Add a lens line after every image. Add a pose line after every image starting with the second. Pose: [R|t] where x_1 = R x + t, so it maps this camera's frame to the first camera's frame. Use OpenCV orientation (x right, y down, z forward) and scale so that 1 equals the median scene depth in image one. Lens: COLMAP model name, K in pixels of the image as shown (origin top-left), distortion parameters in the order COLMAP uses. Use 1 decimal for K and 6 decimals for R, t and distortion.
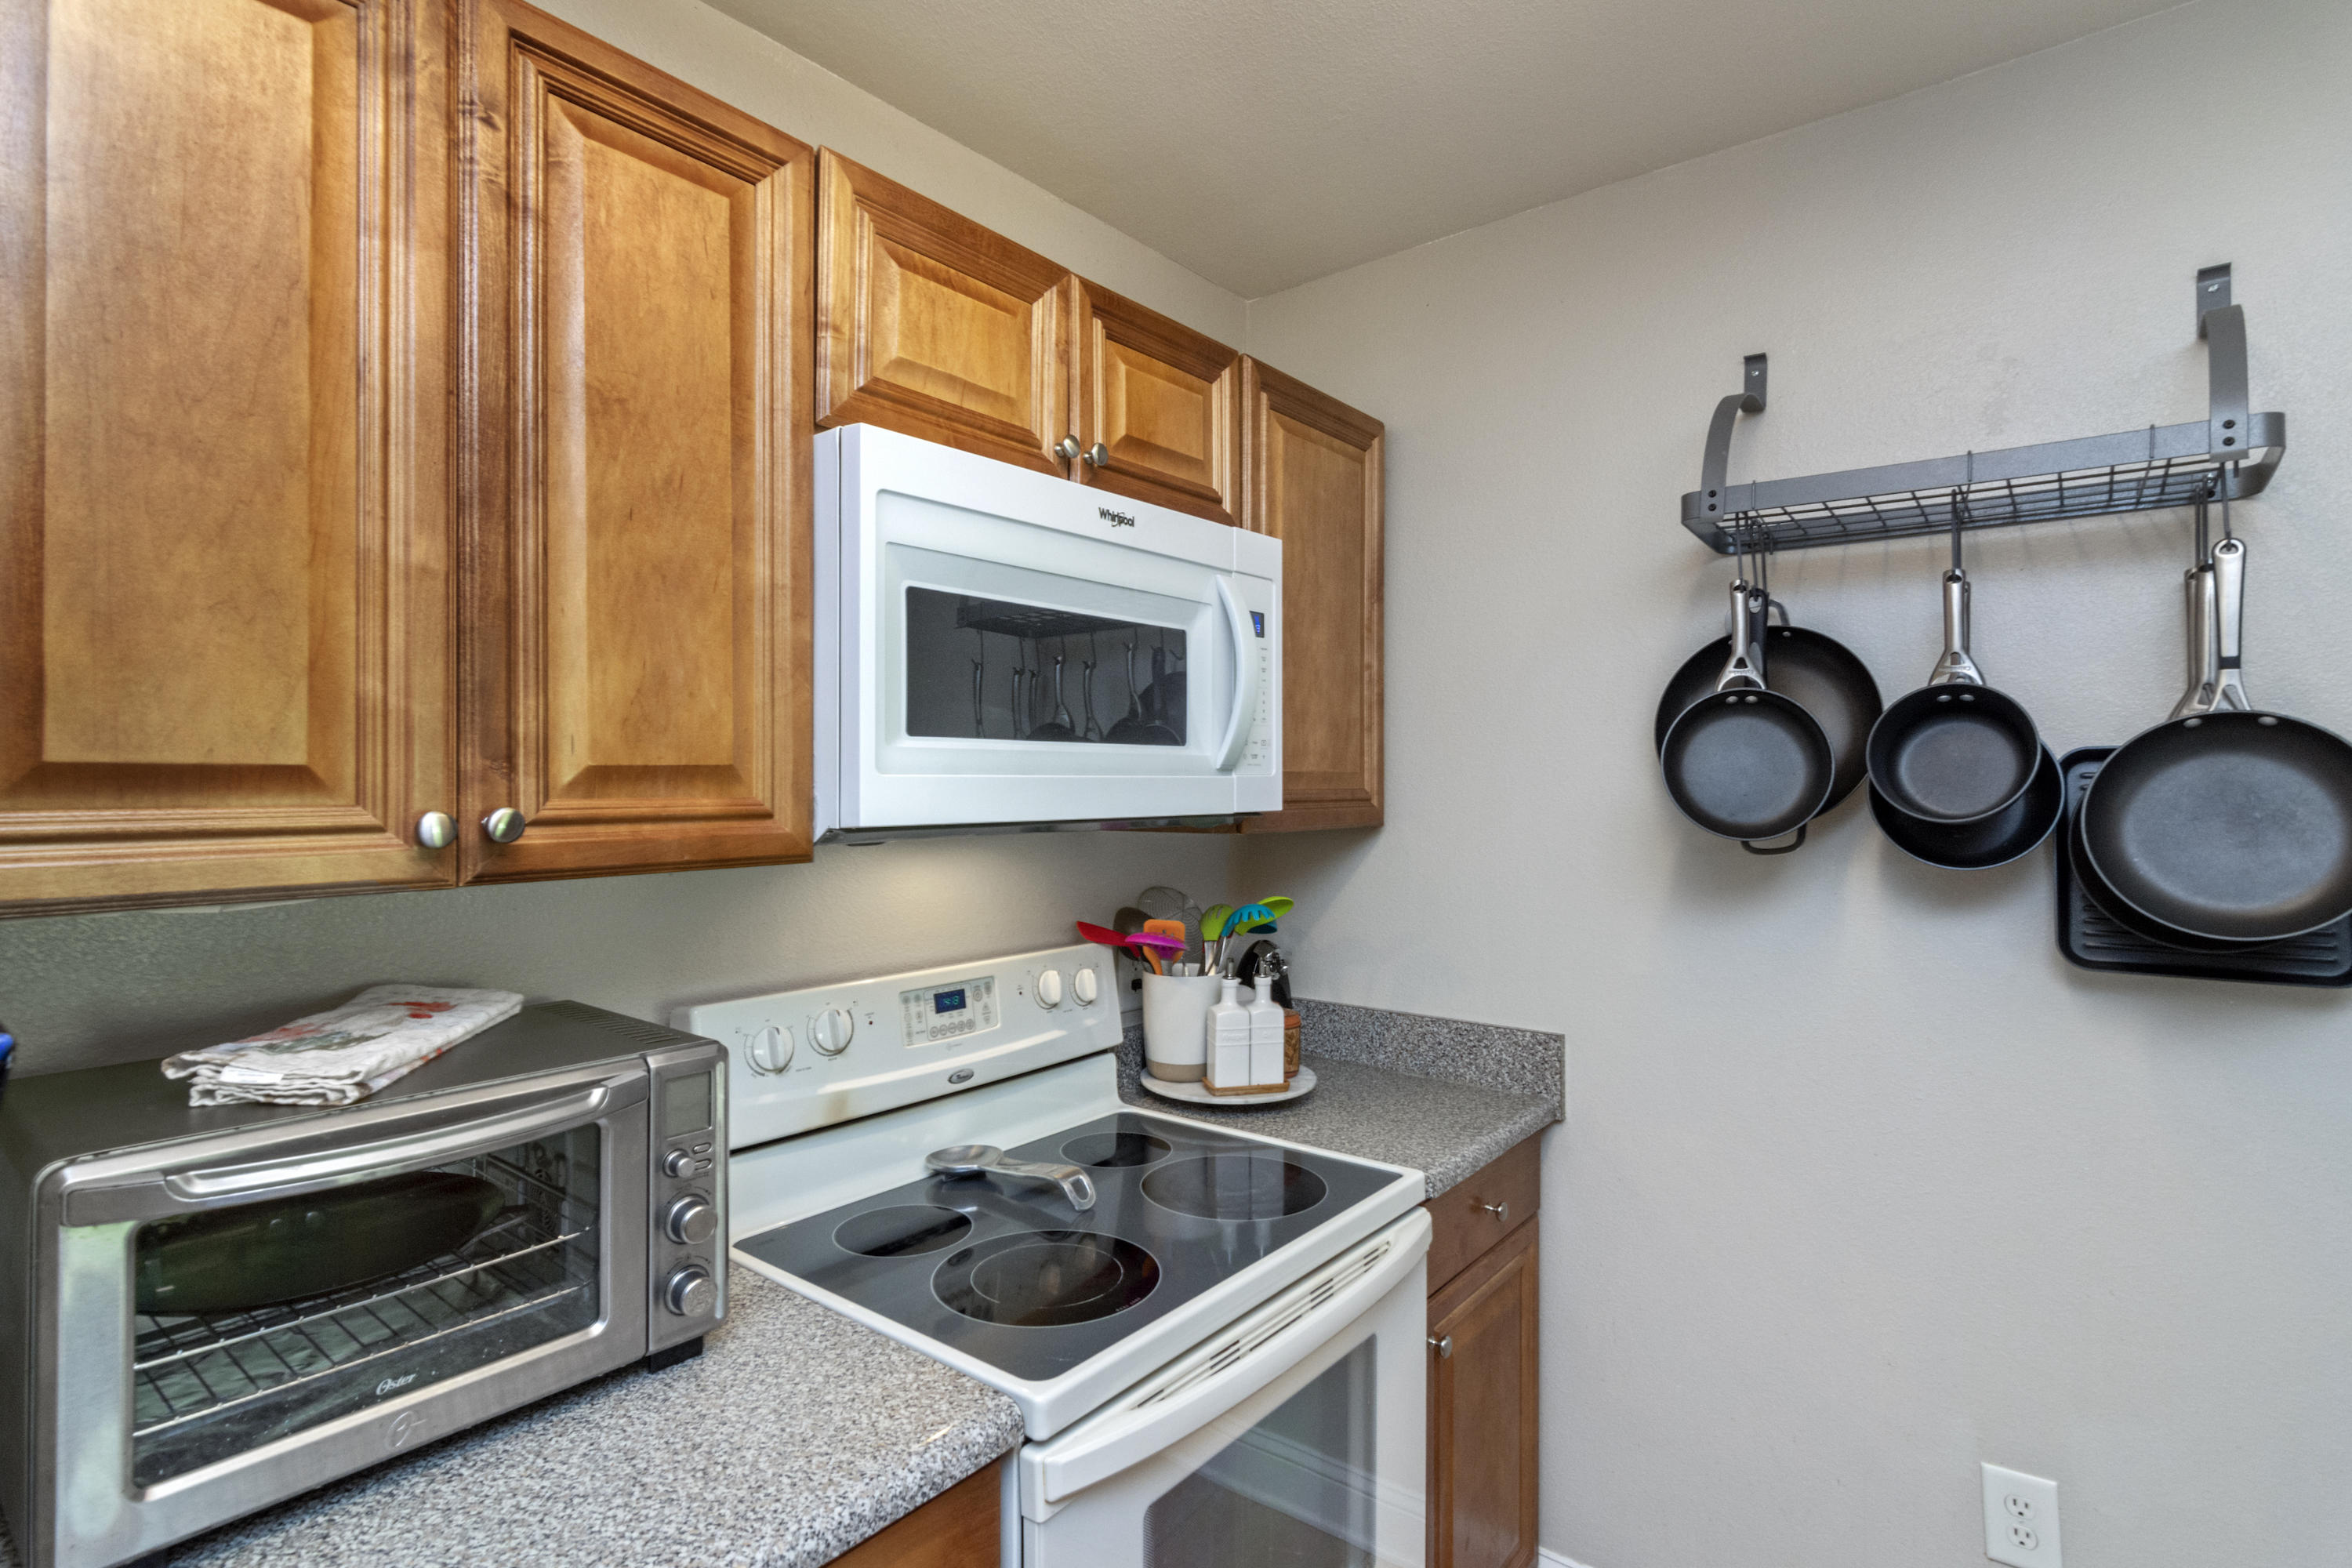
lens RADIAL K [[1138.8, 0, 1176.2], [0, 1138.8, 779.3], [0, 0, 1]] dist [-0.000639, 0.000942]
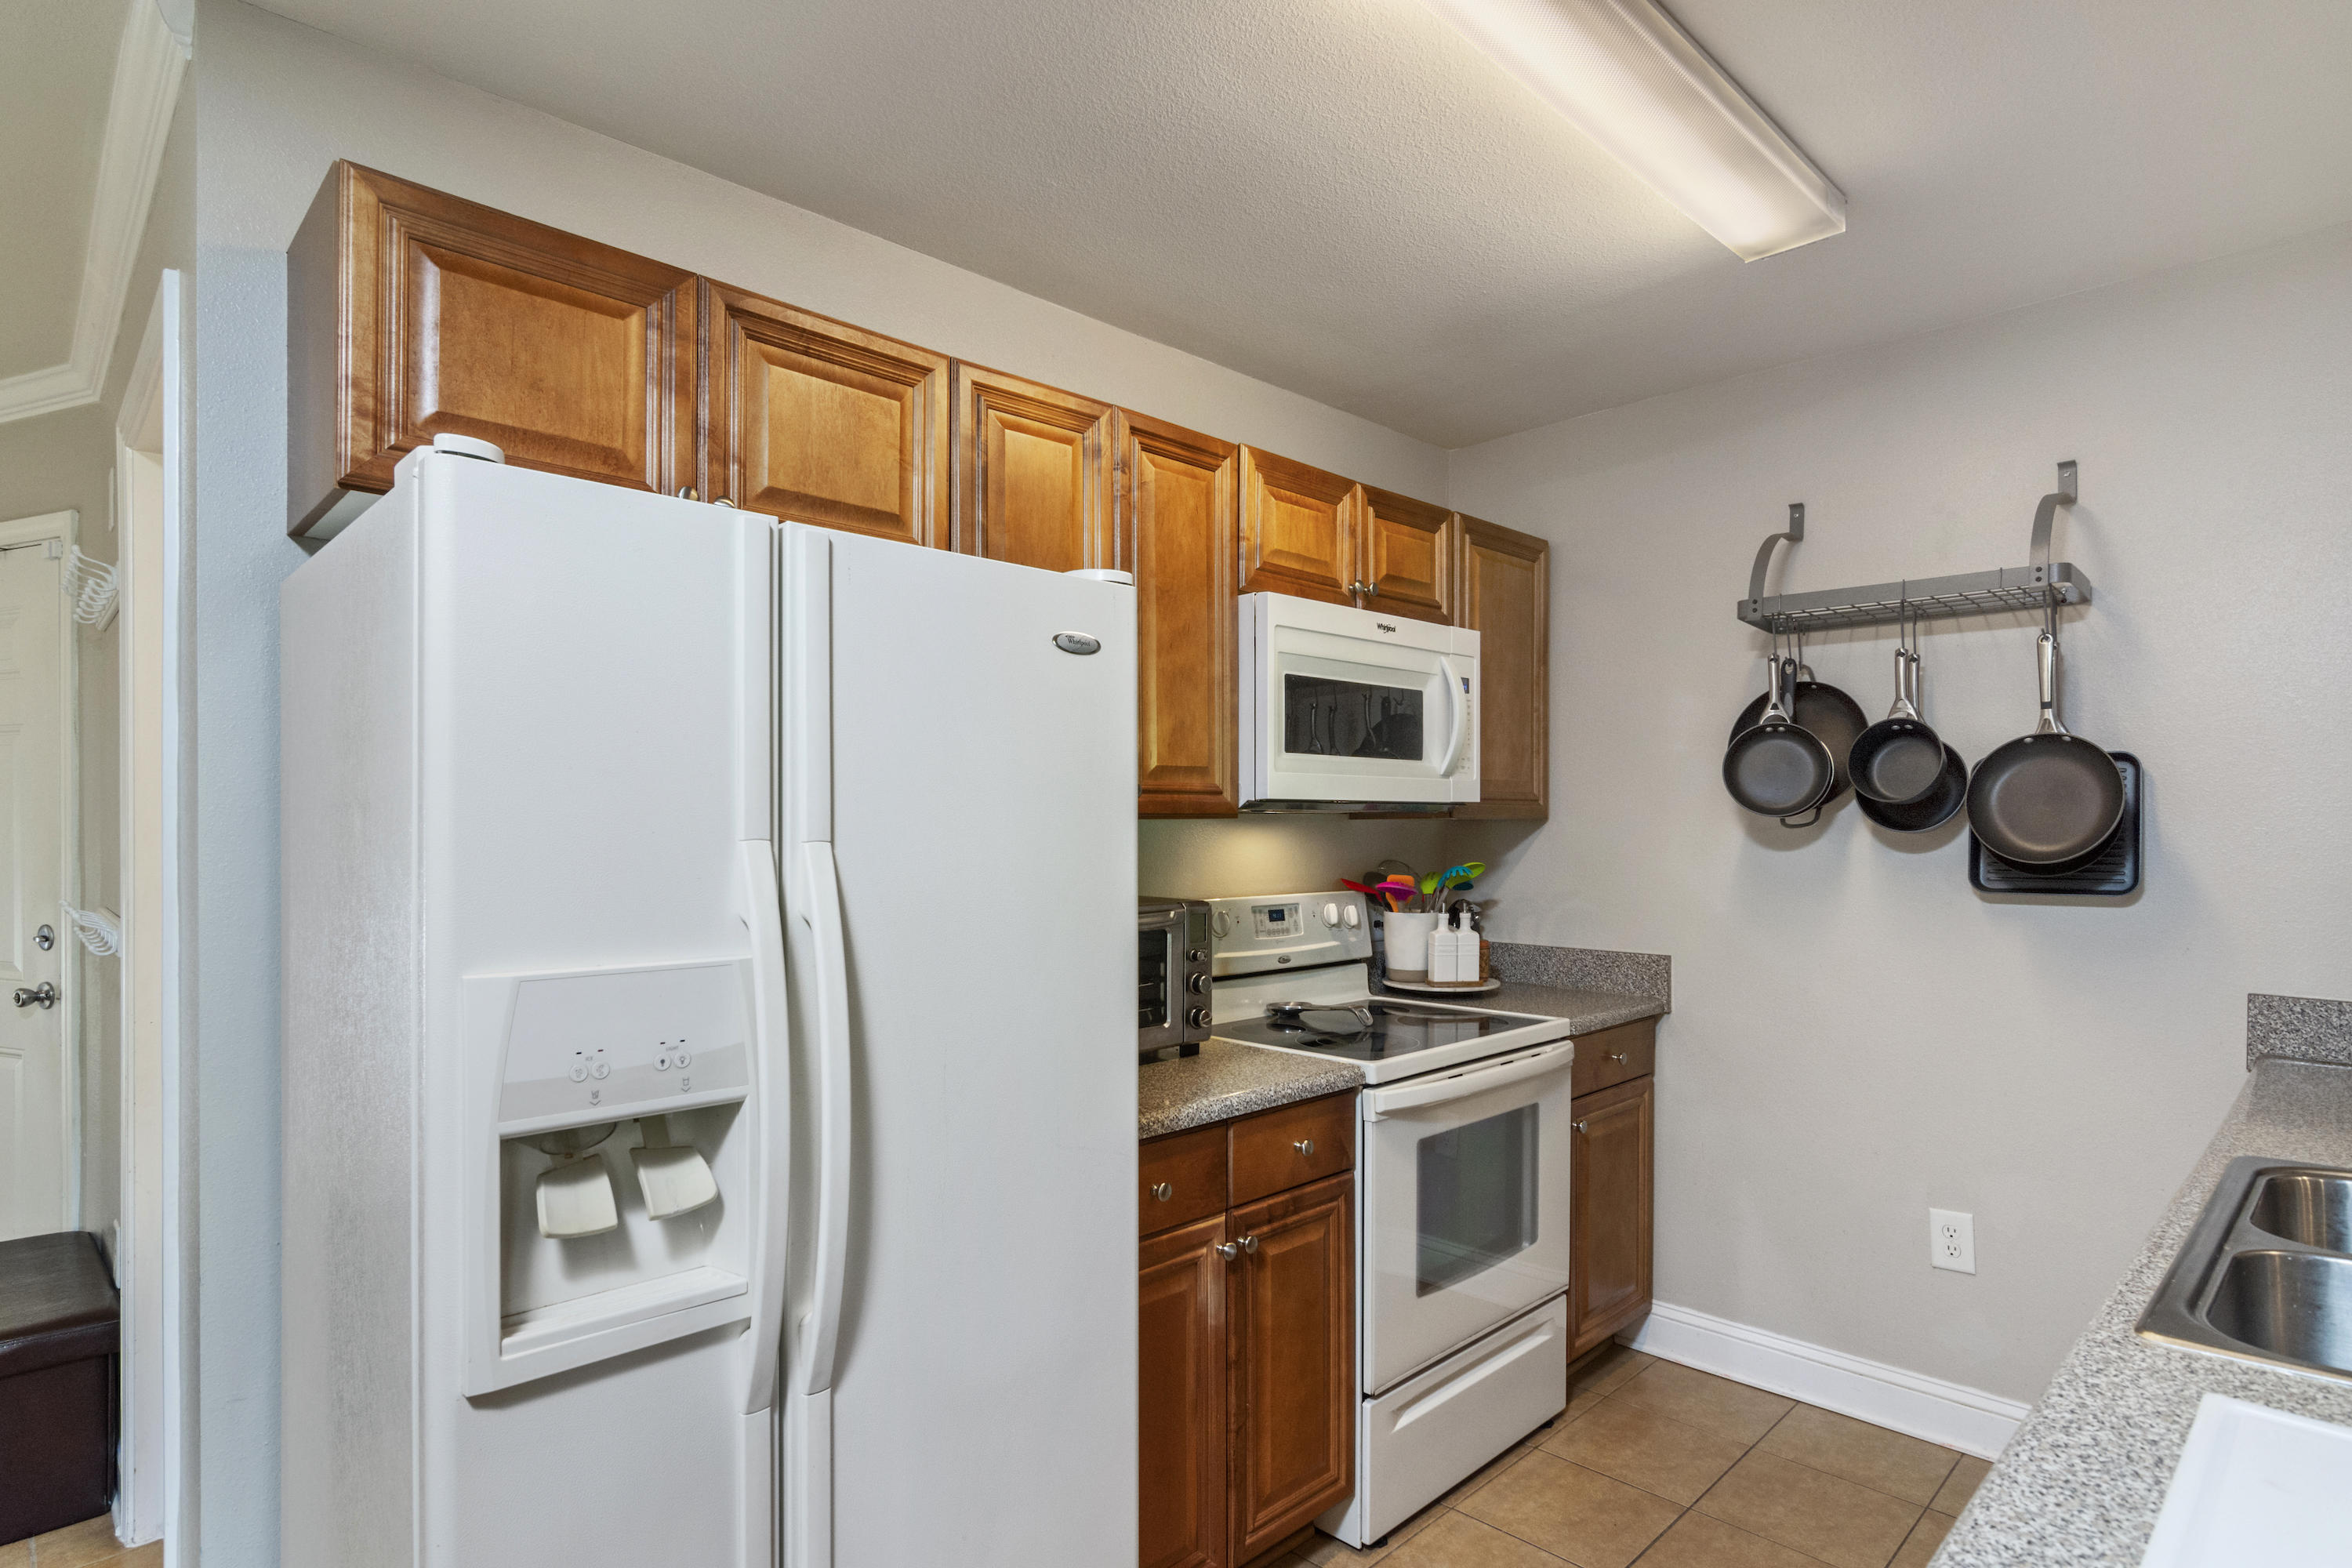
lens RADIAL K [[1193.6, 0, 1195.5], [0, 1193.6, 834.4], [0, 0, 1]] dist [0.003542, -0.000578]
pose [[0.993390, 0.000835, -0.114783, -0.120458], [0.000480, 0.999934, 0.011435, 0.058537], [0.114785, -0.011415, 0.993325, -0.769360]]
